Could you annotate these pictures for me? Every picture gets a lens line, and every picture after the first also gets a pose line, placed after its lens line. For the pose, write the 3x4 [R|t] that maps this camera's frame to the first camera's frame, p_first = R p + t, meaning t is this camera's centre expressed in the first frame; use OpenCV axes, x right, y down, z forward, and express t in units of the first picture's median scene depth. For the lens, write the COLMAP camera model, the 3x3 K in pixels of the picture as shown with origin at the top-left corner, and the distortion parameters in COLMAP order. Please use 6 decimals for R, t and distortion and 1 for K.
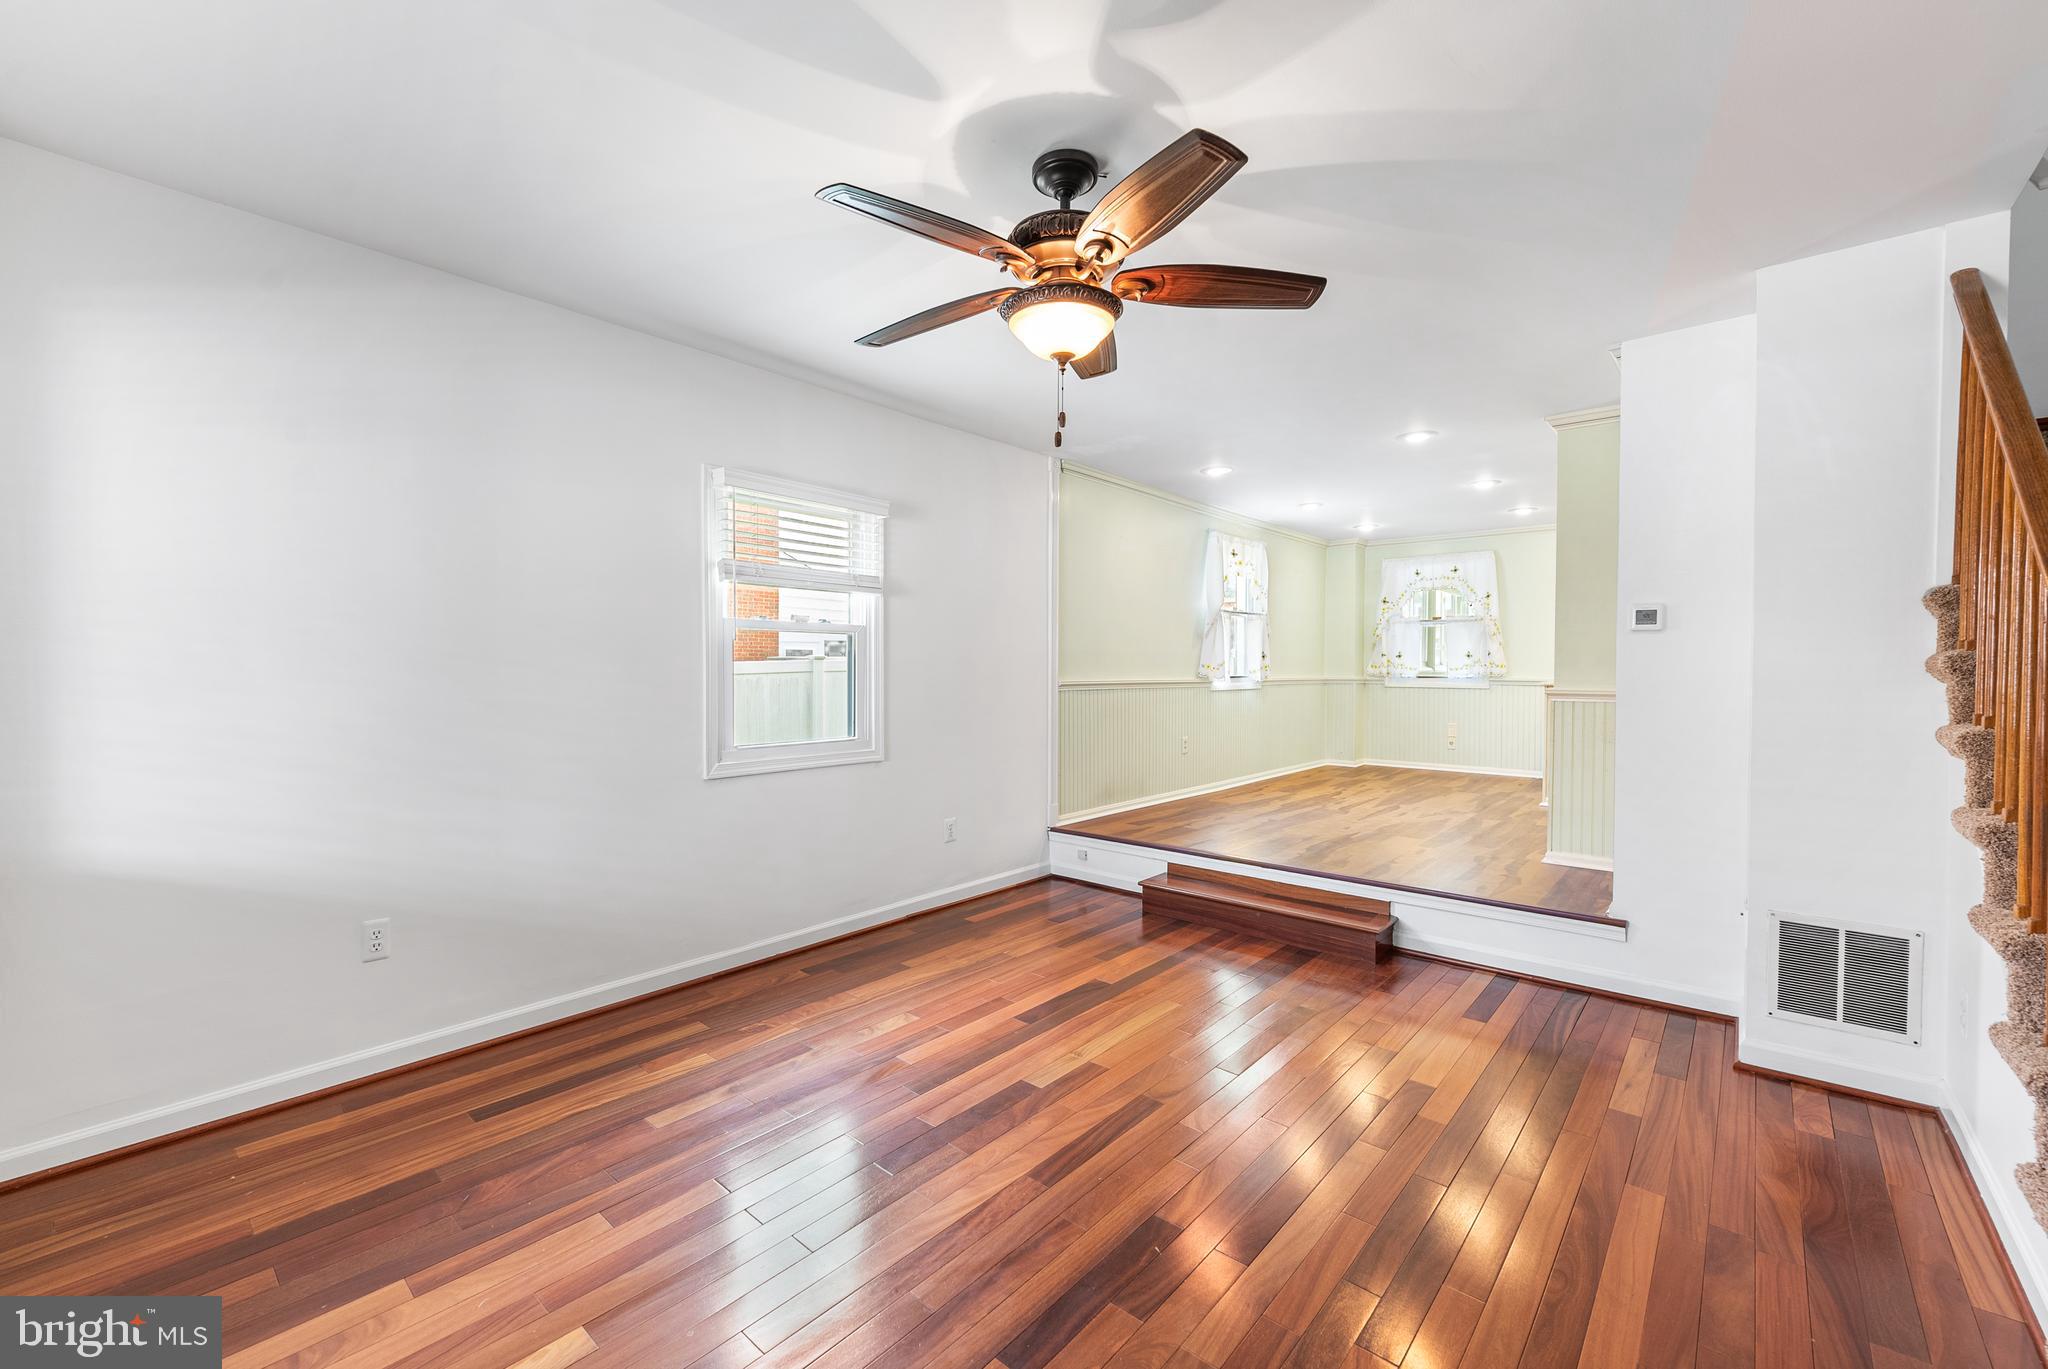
lens RADIAL K [[832.4, 0, 1024.5], [0, 832.4, 682.3], [0, 0, 1]] dist [-0.000189, -0.000827]
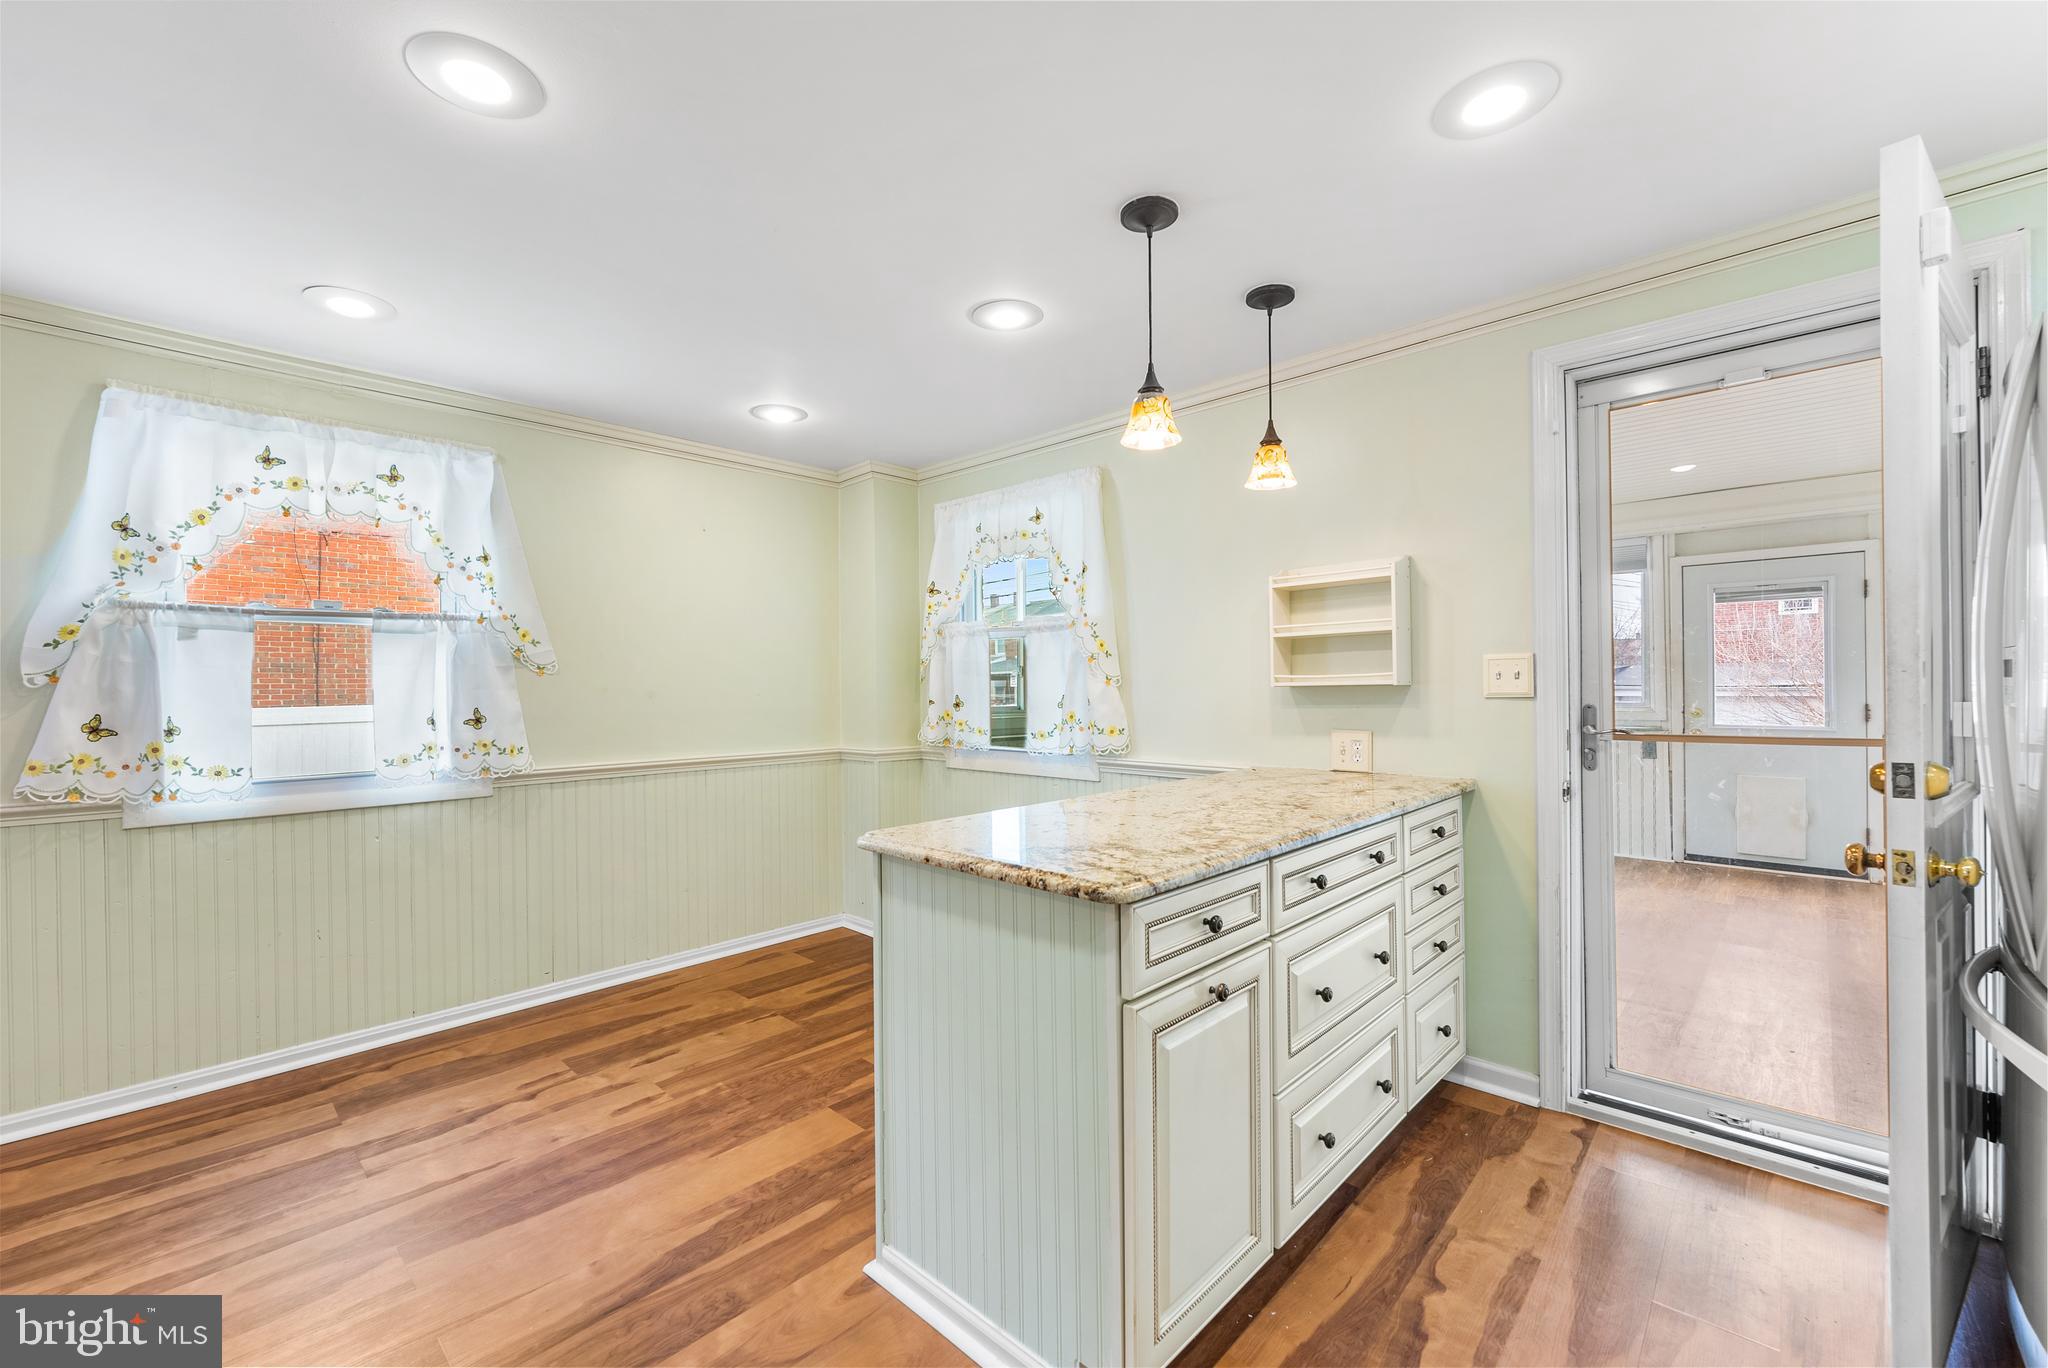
lens RADIAL K [[832.4, 0, 1028.3], [0, 832.4, 684.3], [0, 0, 1]] dist [-0.000189, -0.000827]
pose [[0.999095, -0.013024, -0.040495, 0.549250], [0.012174, 0.999702, -0.021164, -0.034977], [0.040759, 0.020652, 0.998956, 0.567457]]
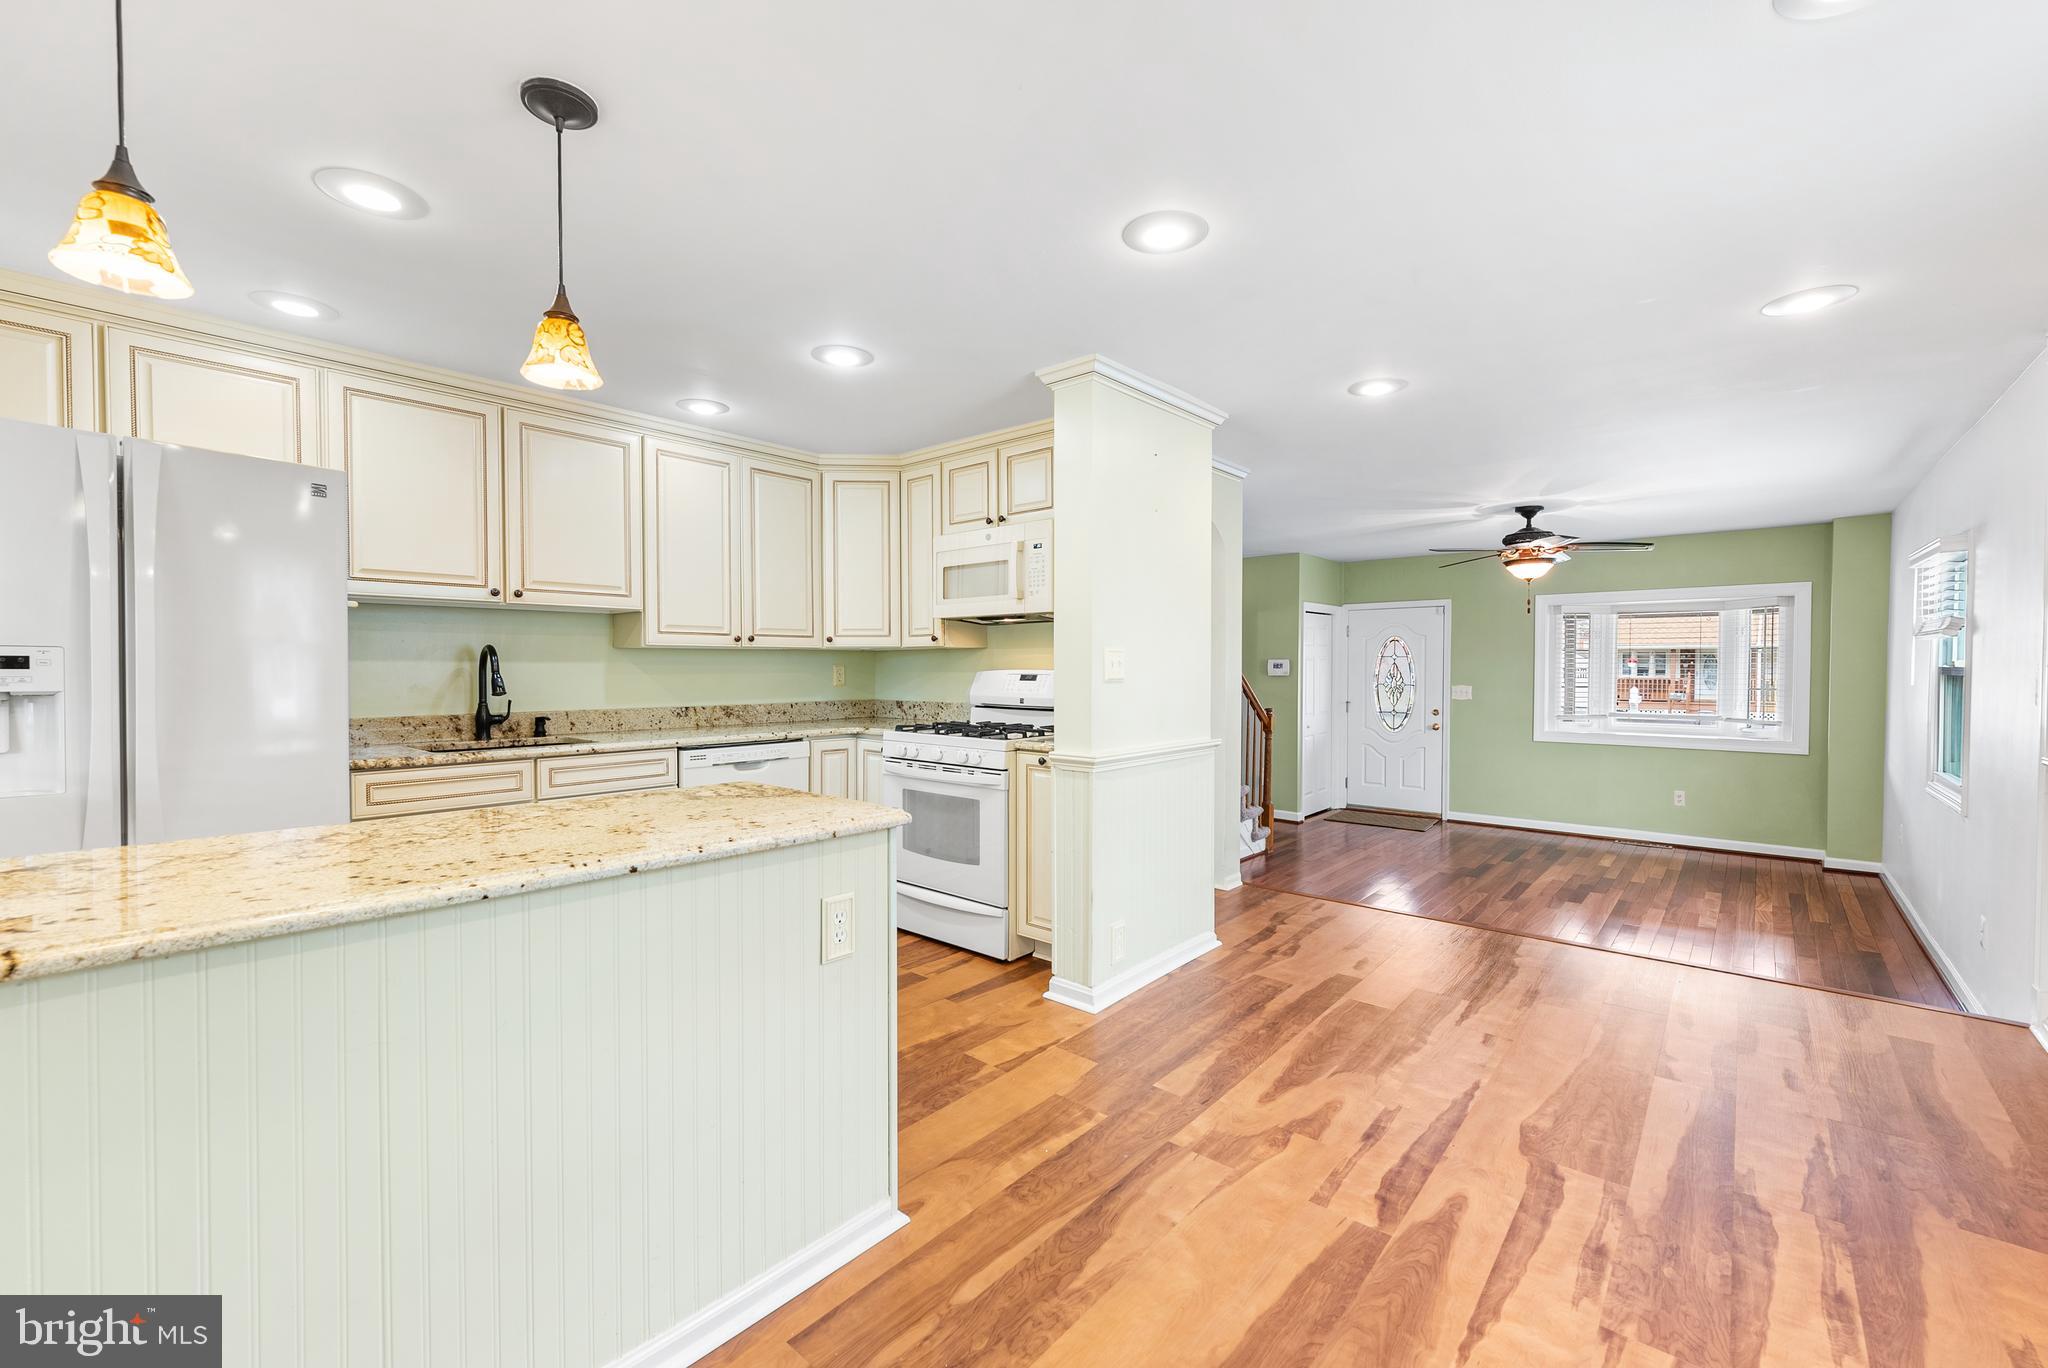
lens RADIAL K [[832.4, 0, 1022.3], [0, 832.4, 681.6], [0, 0, 1]] dist [-0.000189, -0.000827]
pose [[-0.999977, -0.004082, 0.005493, 0.459869], [-0.003872, 0.999283, 0.037659, -0.044840], [-0.005643, 0.037637, -0.999276, 1.029274]]
